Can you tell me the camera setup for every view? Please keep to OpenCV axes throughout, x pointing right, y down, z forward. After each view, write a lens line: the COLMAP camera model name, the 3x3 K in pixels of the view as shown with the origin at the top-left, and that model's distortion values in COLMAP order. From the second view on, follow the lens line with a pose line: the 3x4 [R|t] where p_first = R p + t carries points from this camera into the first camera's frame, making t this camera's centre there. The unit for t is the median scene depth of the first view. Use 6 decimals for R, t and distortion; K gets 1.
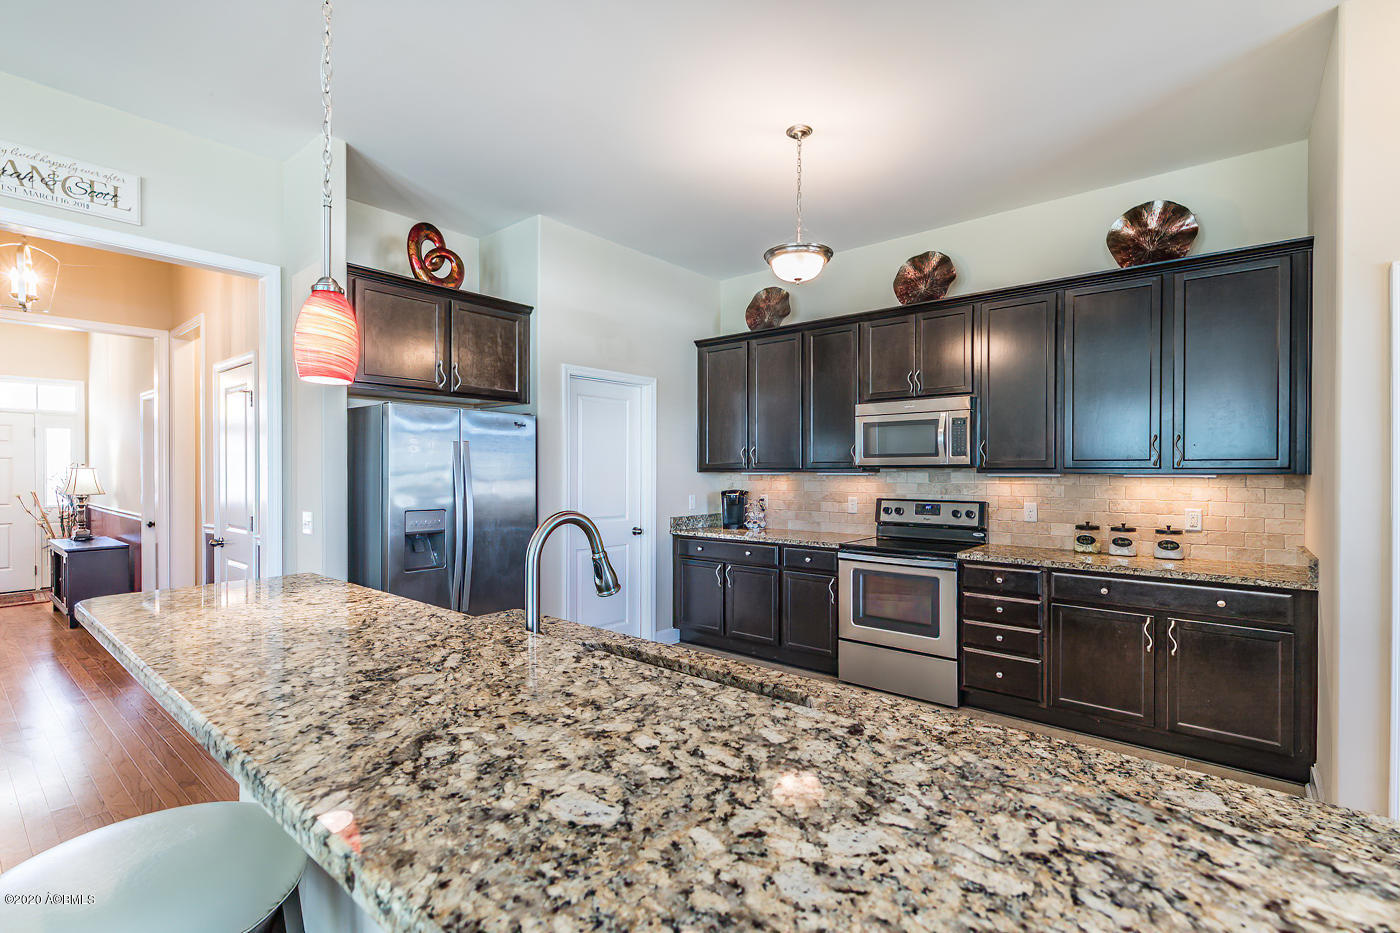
lens RADIAL K [[637.4, 0, 723.7], [0, 637.4, 474.9], [0, 0, 1]] dist [0.005032, -0.001114]
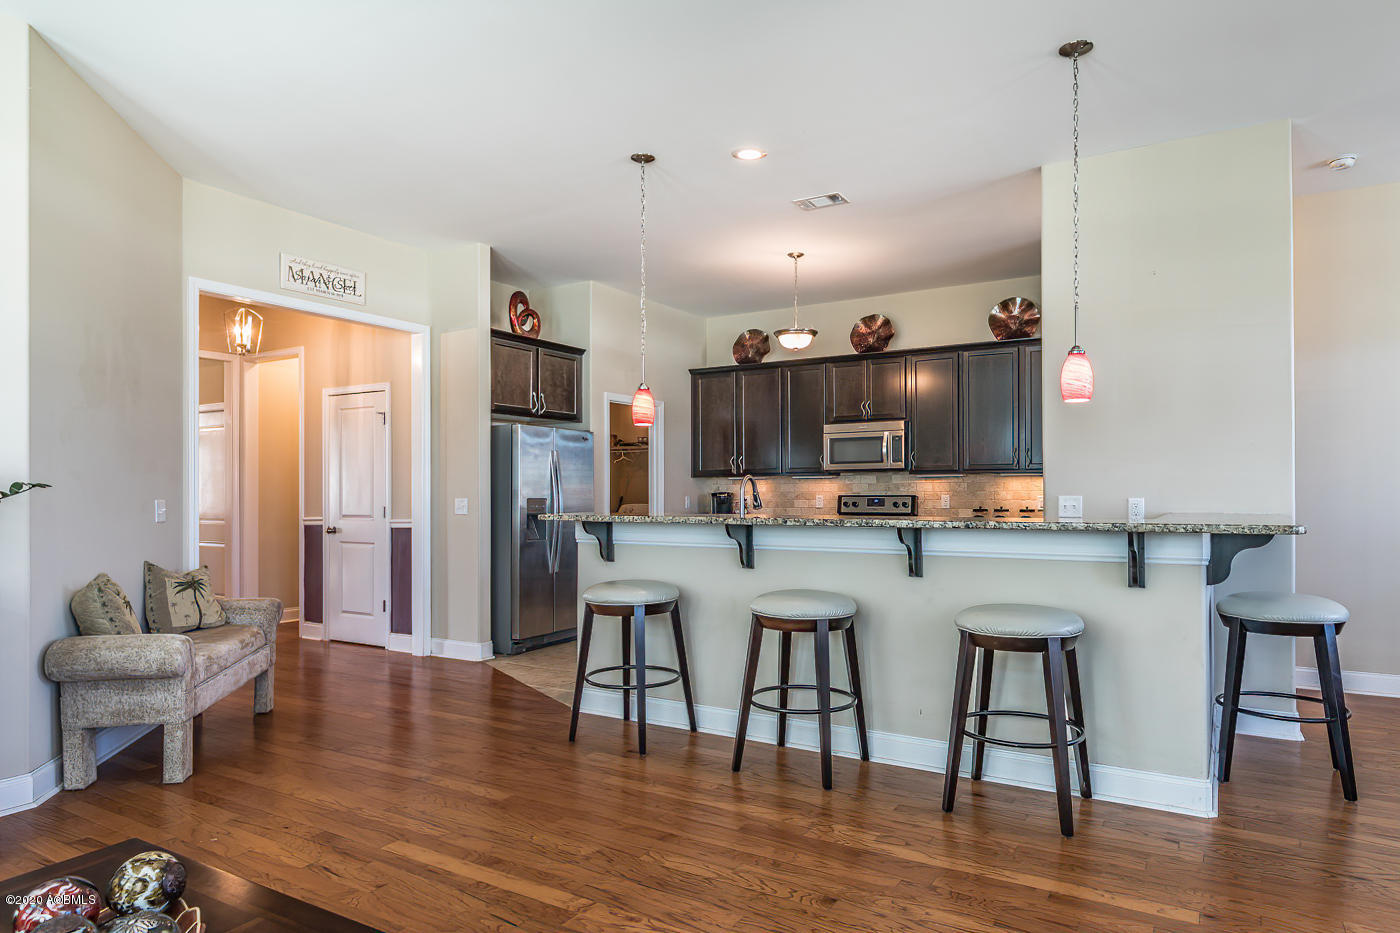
lens RADIAL K [[846.7, 0, 726.4], [0, 846.7, 485.8], [0, 0, 1]] dist [0.008875, 0.000101]
pose [[0.990487, -0.002541, 0.137581, -0.252121], [0.004557, 0.999887, -0.014338, 0.044818], [-0.137529, 0.014828, 0.990387, -0.769790]]
